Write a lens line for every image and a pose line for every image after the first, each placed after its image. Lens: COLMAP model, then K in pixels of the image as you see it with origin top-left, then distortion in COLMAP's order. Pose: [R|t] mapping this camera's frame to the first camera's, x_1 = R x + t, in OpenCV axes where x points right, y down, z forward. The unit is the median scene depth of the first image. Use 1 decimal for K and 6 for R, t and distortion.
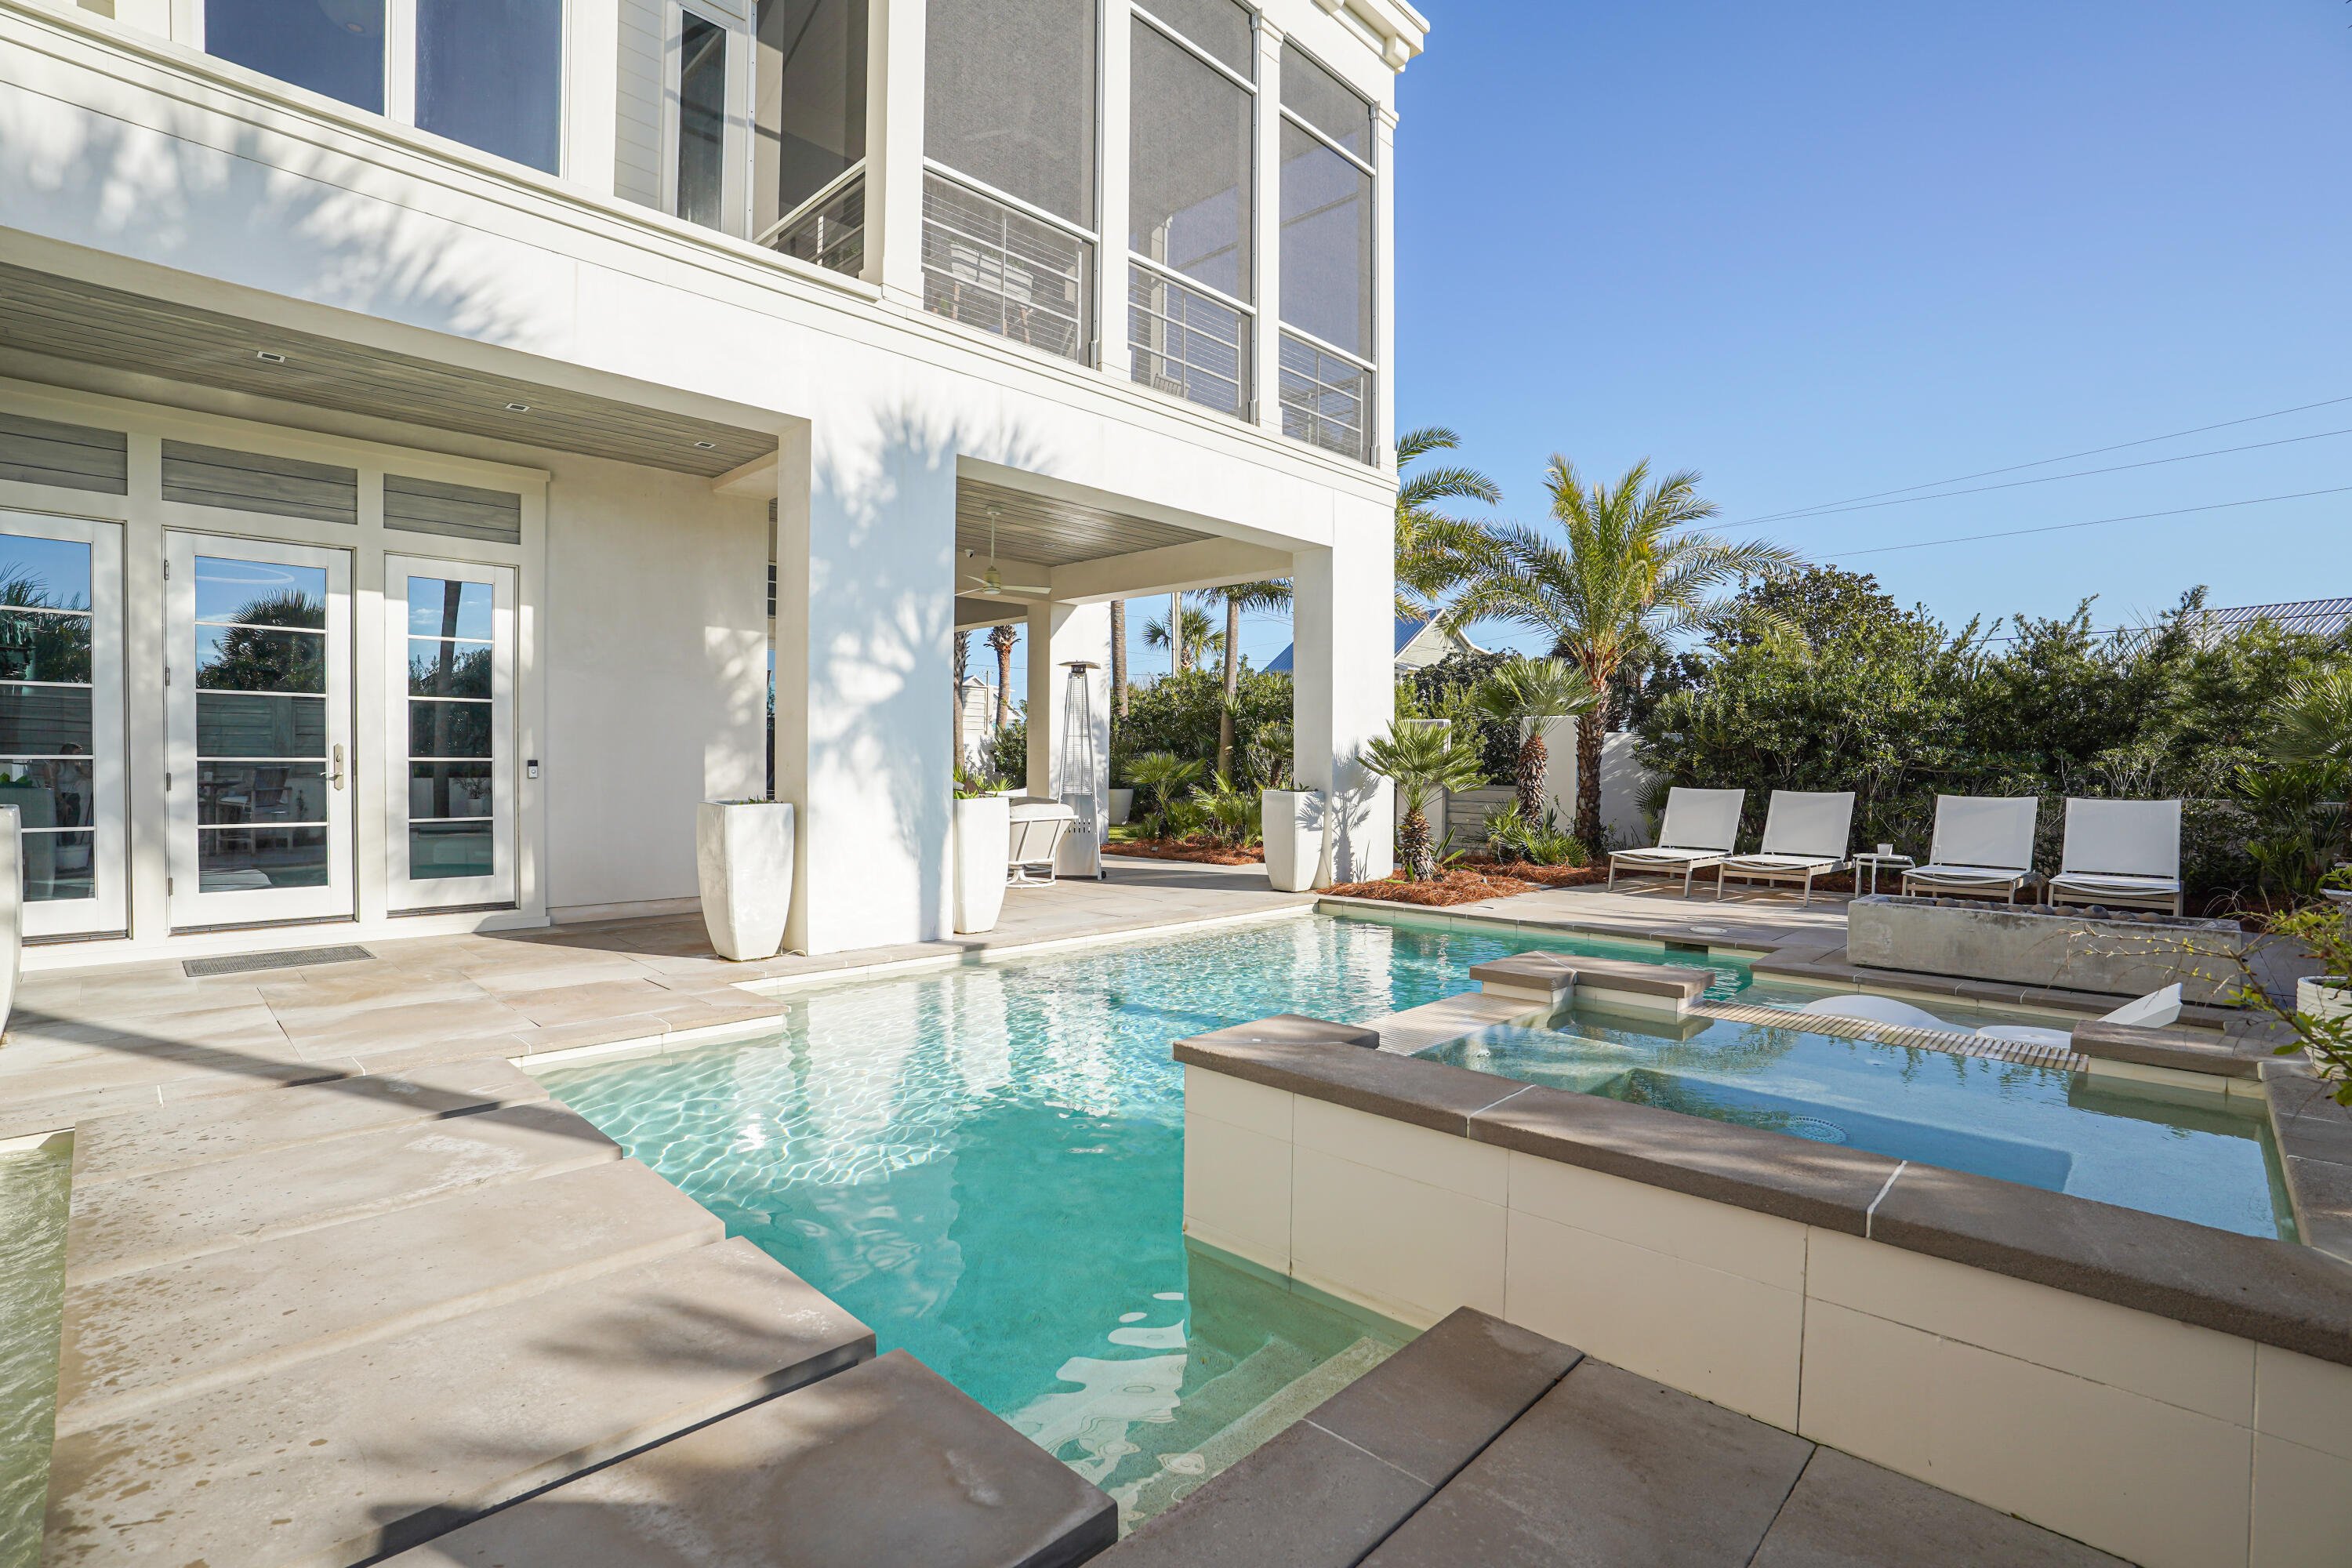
lens RADIAL K [[1091.2, 0, 1181.1], [0, 1091.2, 790.7], [0, 0, 1]] dist [-0.086570, 0.036201]
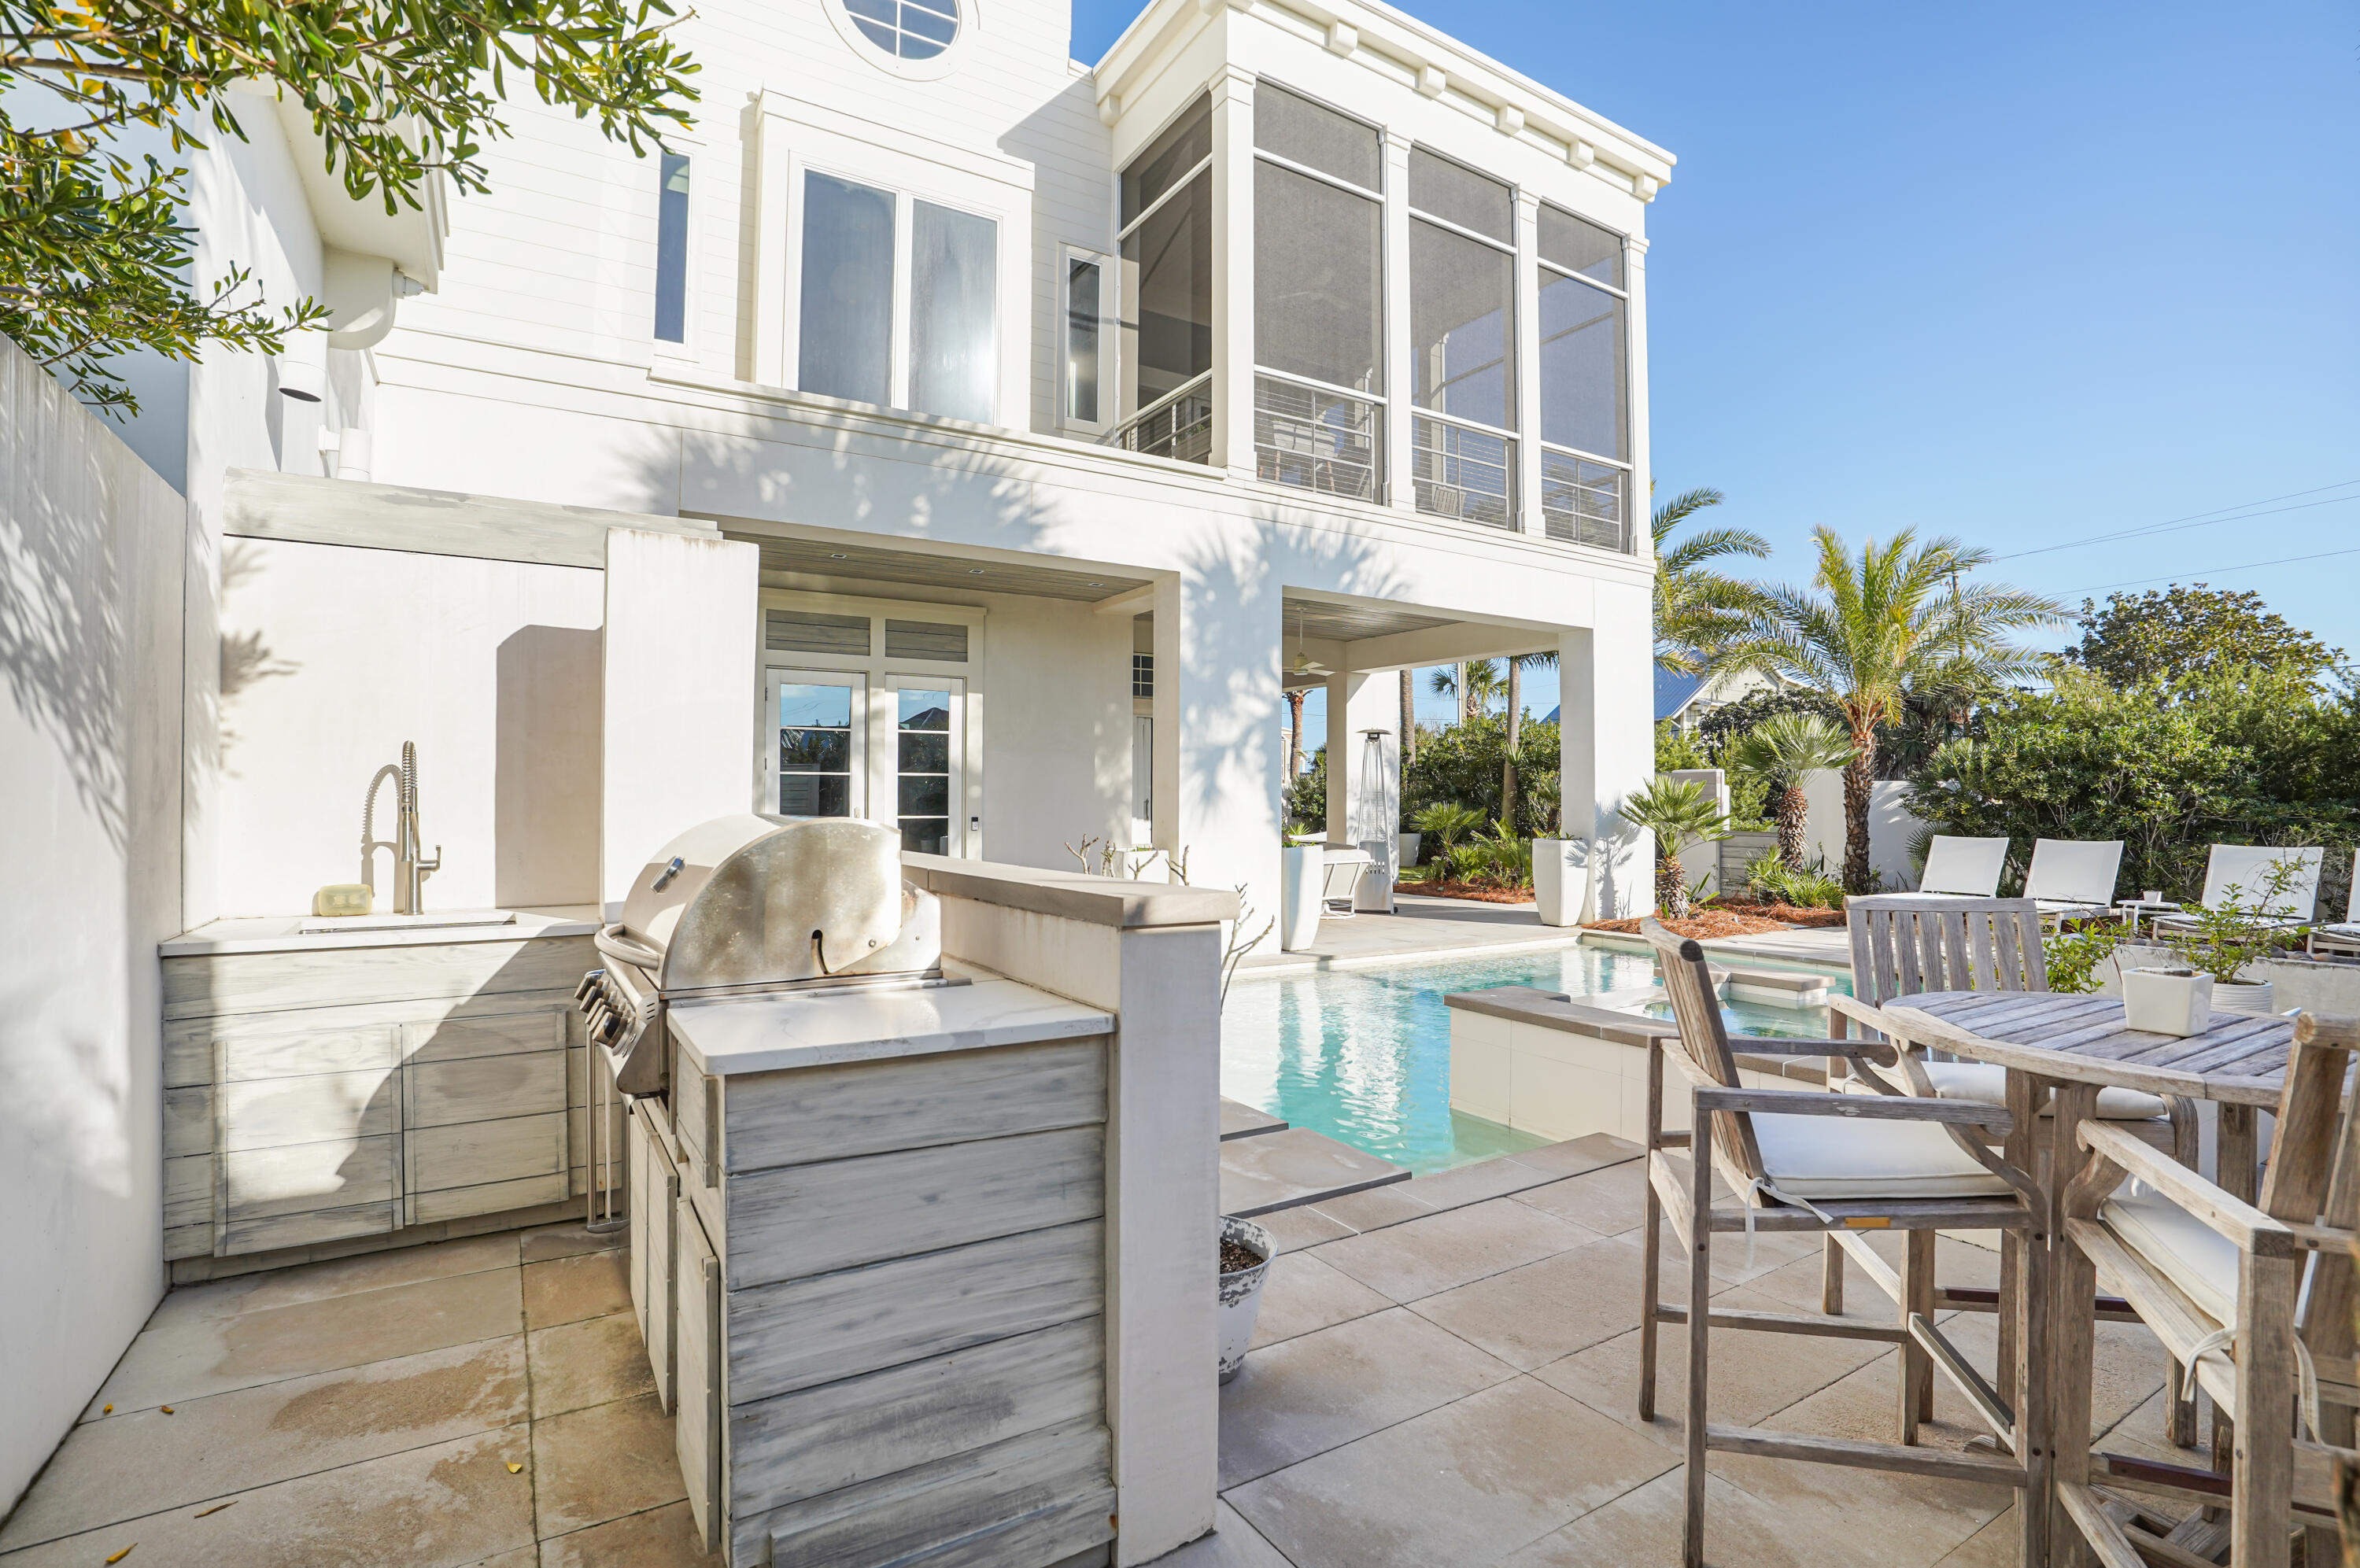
lens RADIAL K [[1094.8, 0, 1185.1], [0, 1094.8, 790.7], [0, 0, 1]] dist [-0.086570, 0.036201]
pose [[0.967179, -0.007265, -0.253993, 0.012601], [-0.002174, 0.999318, -0.036865, -0.010252], [0.254087, 0.036207, 0.966503, -0.277814]]
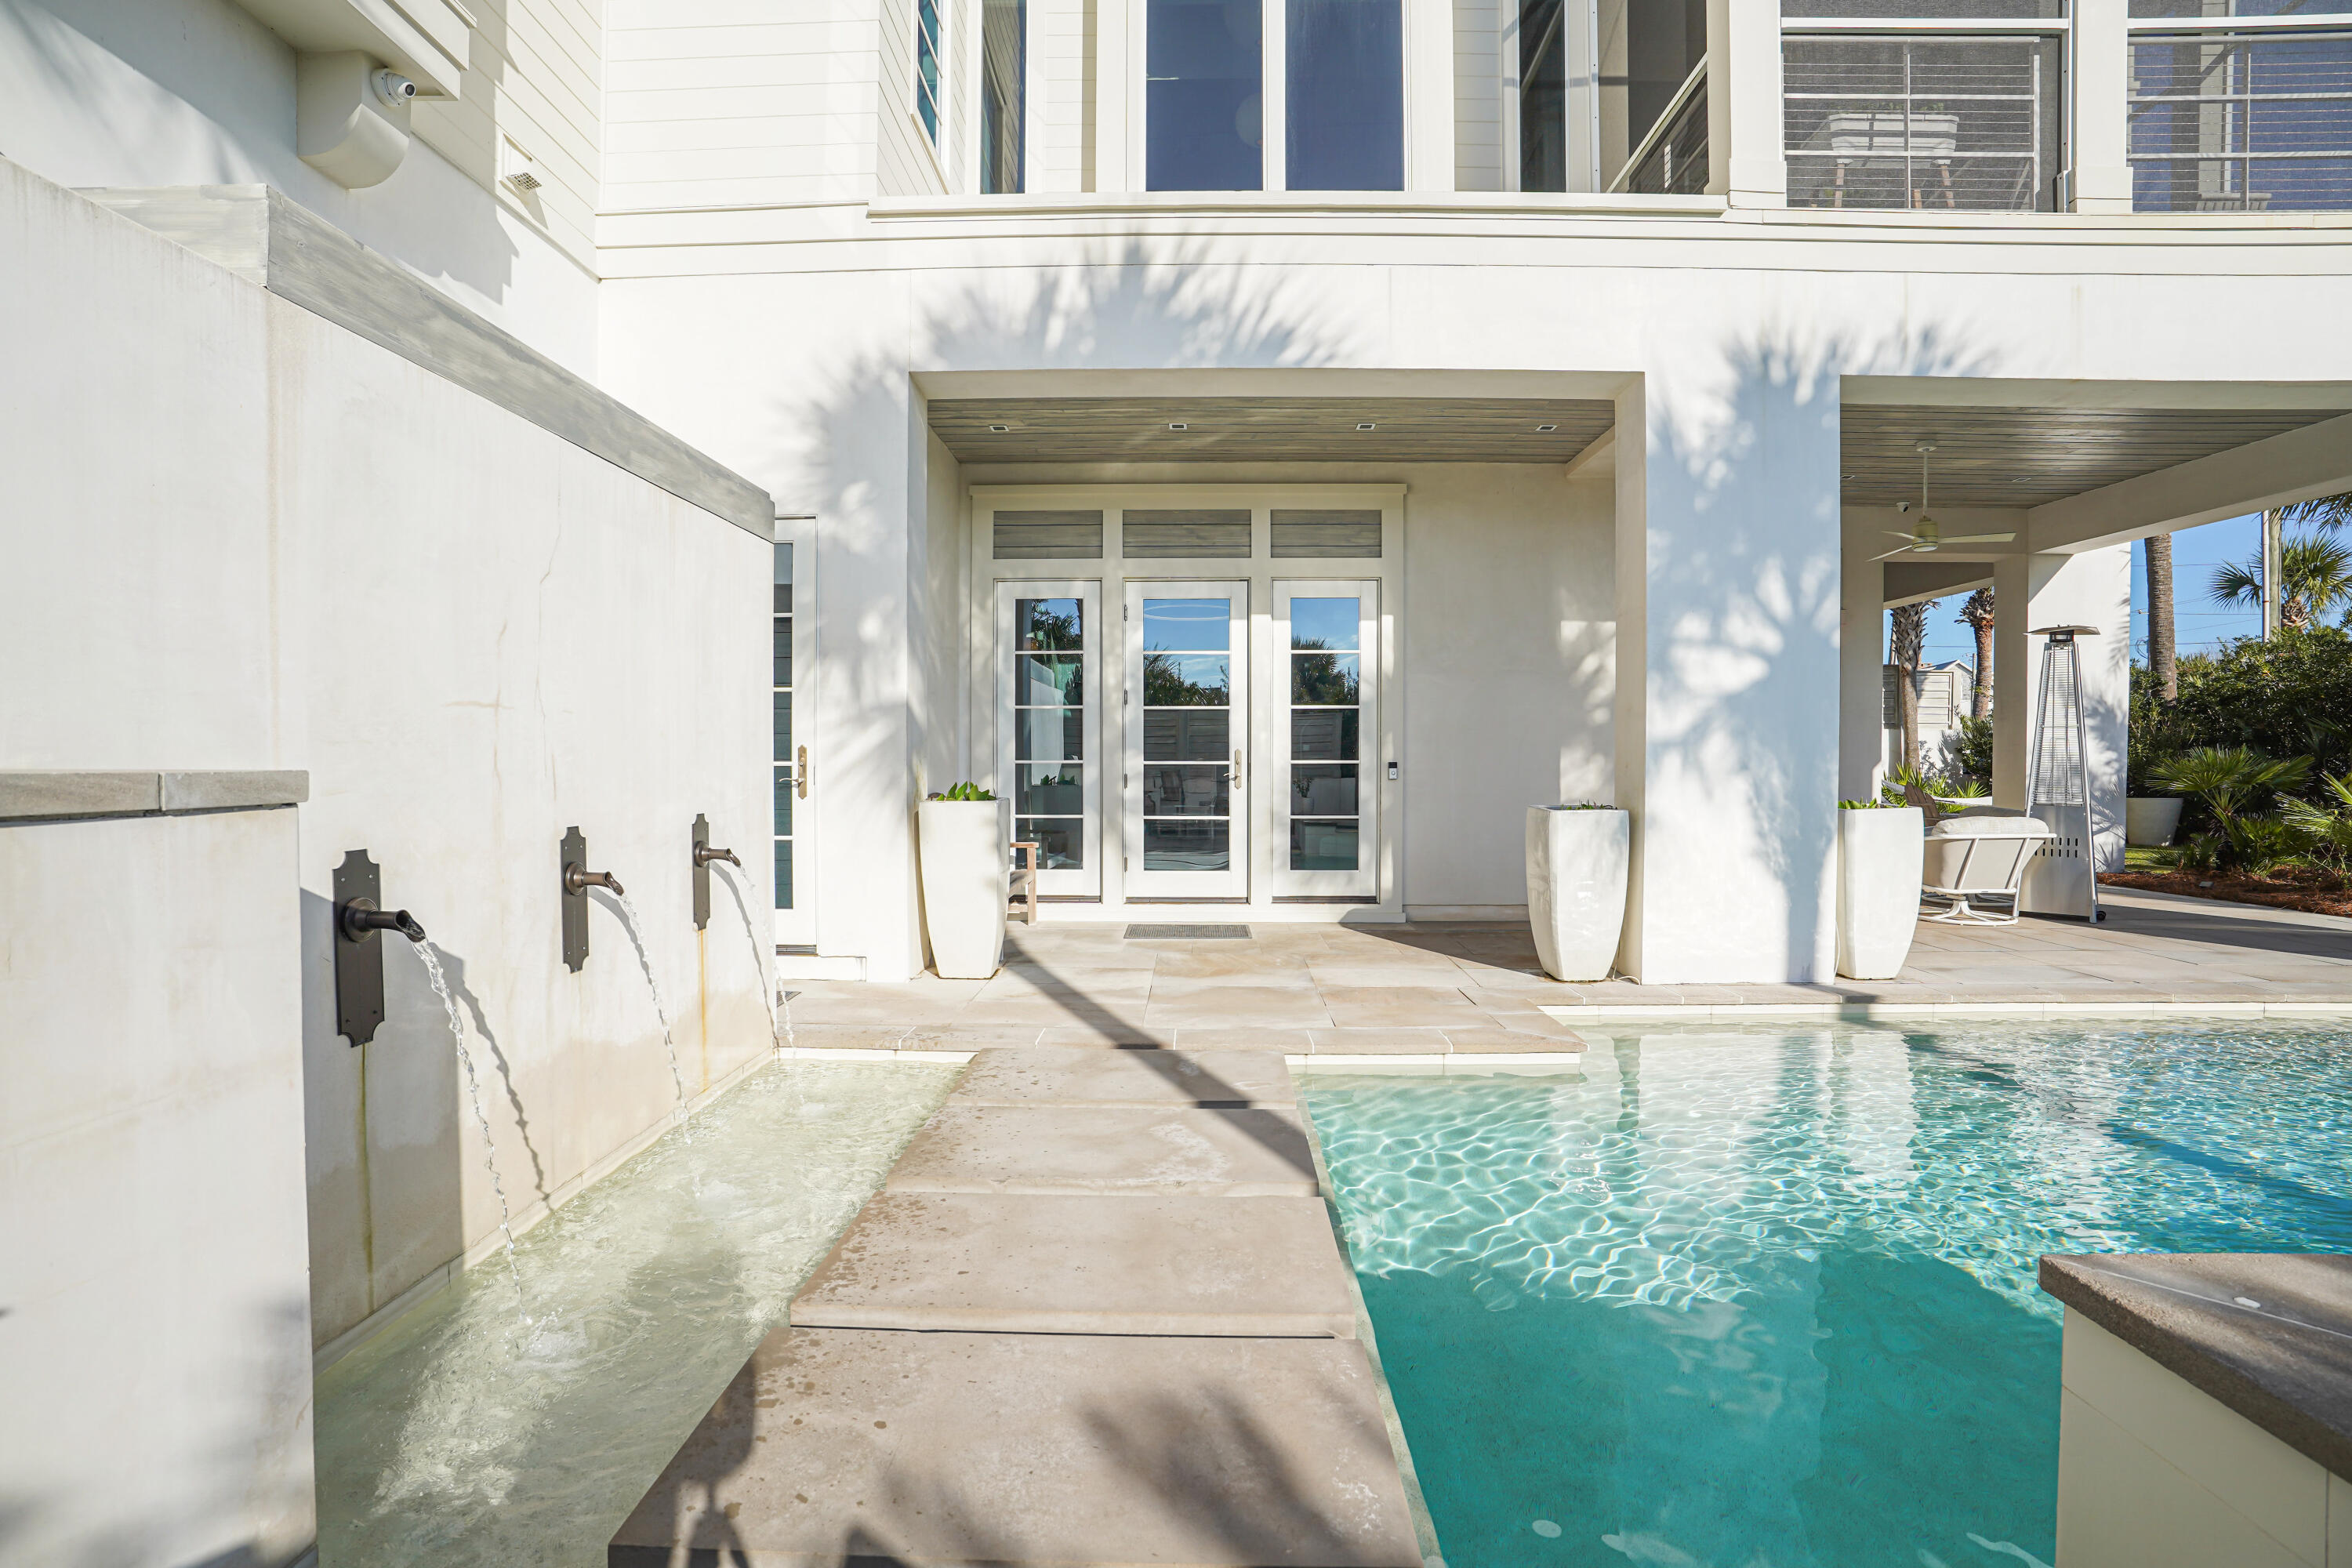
lens RADIAL K [[1091.2, 0, 1181.1], [0, 1091.2, 790.7], [0, 0, 1]] dist [-0.086570, 0.036201]
pose [[0.680401, 0.012325, -0.732736, 0.027888], [-0.013130, 0.999903, 0.004627, -0.002874], [0.732722, 0.006473, 0.680497, 0.100048]]
